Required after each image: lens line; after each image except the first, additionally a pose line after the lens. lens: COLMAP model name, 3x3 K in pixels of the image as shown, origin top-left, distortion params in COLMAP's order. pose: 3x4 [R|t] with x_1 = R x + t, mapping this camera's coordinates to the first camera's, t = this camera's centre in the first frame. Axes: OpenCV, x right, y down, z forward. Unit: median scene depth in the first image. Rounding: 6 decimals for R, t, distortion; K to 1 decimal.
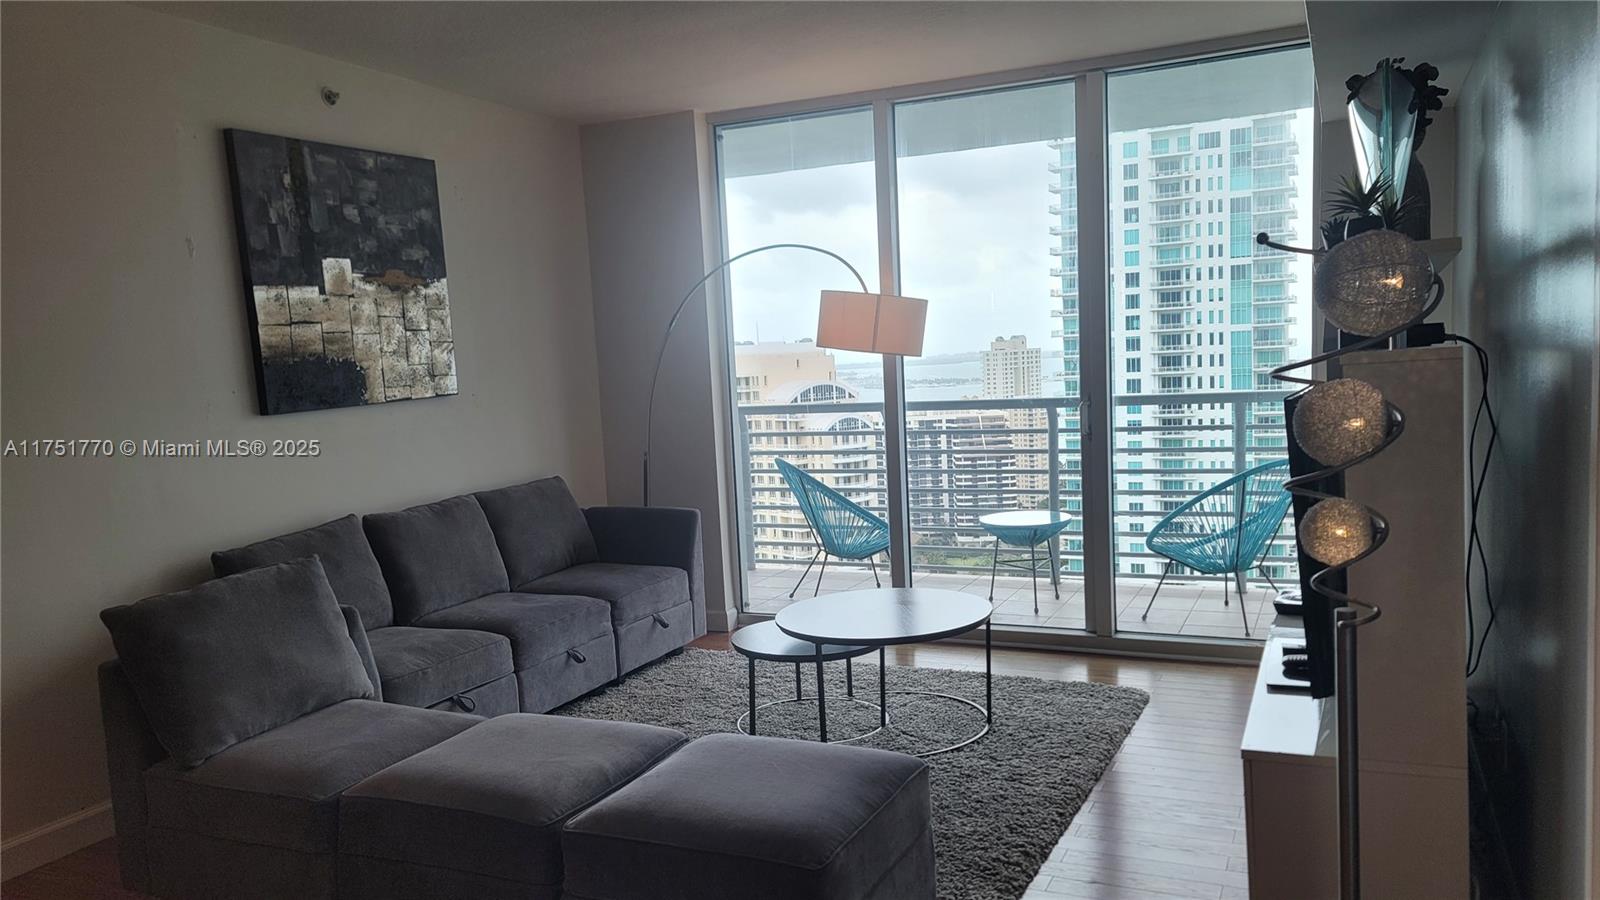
lens RADIAL K [[1168.1, 0, 804.8], [0, 1168.1, 480.4], [0, 0, 1]] dist [0.082890, -0.073440]
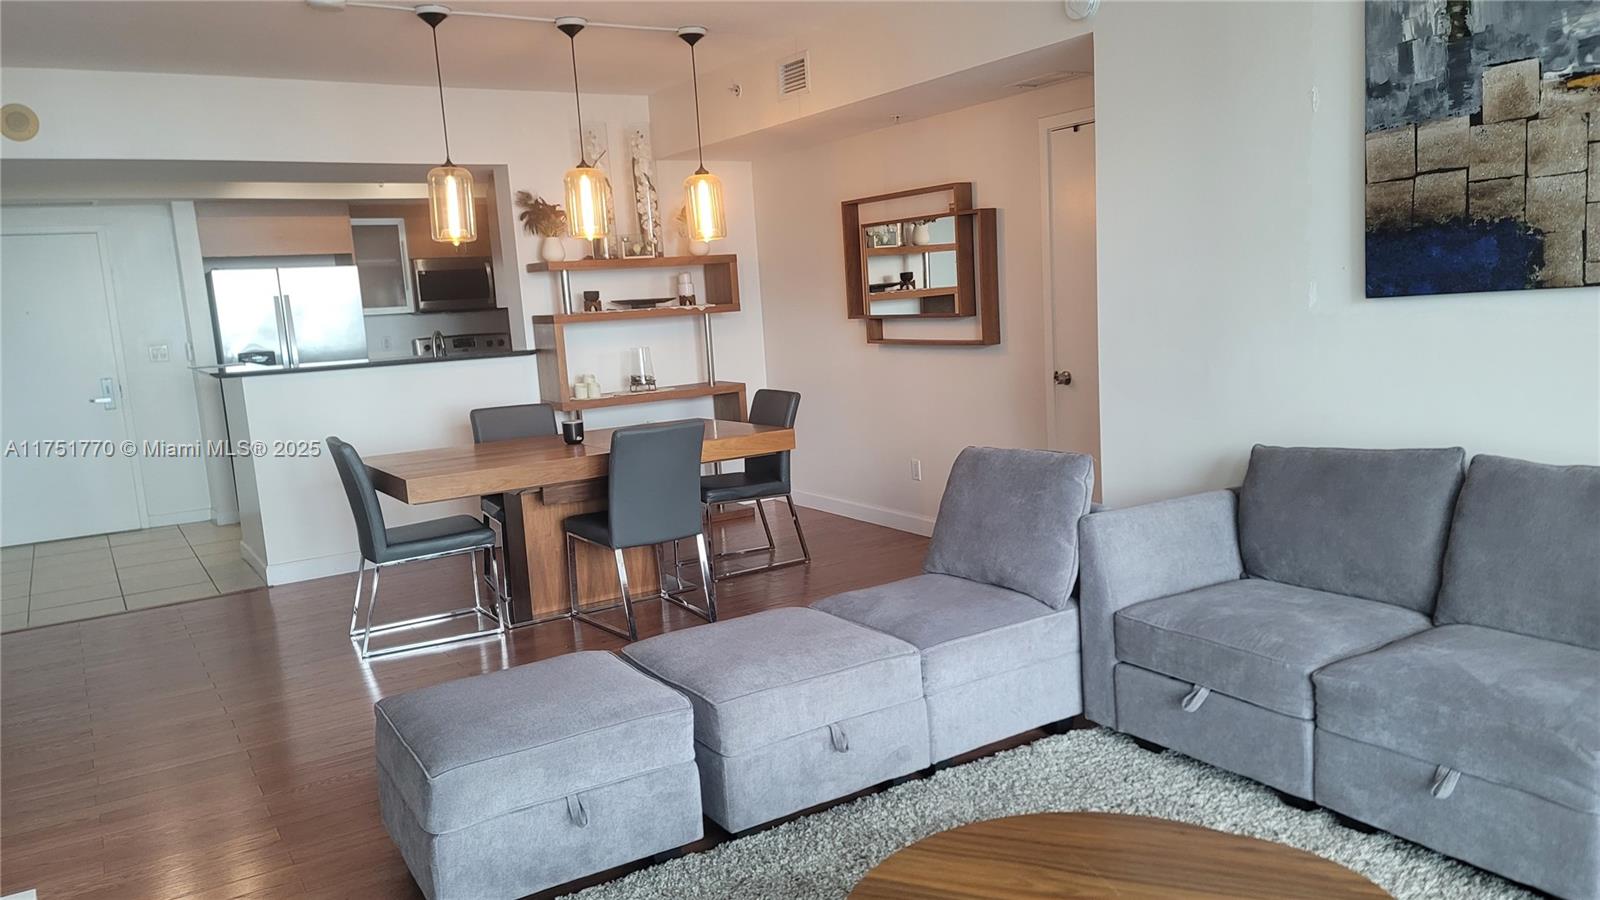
lens RADIAL K [[1160.5, 0, 818.0], [0, 1160.5, 474.7], [0, 0, 1]] dist [0.101173, -0.114244]
pose [[-0.529527, 0.211361, -0.821540, 0.363040], [-0.007532, 0.967253, 0.253704, -0.119431], [0.848259, 0.140531, -0.510595, 0.951226]]
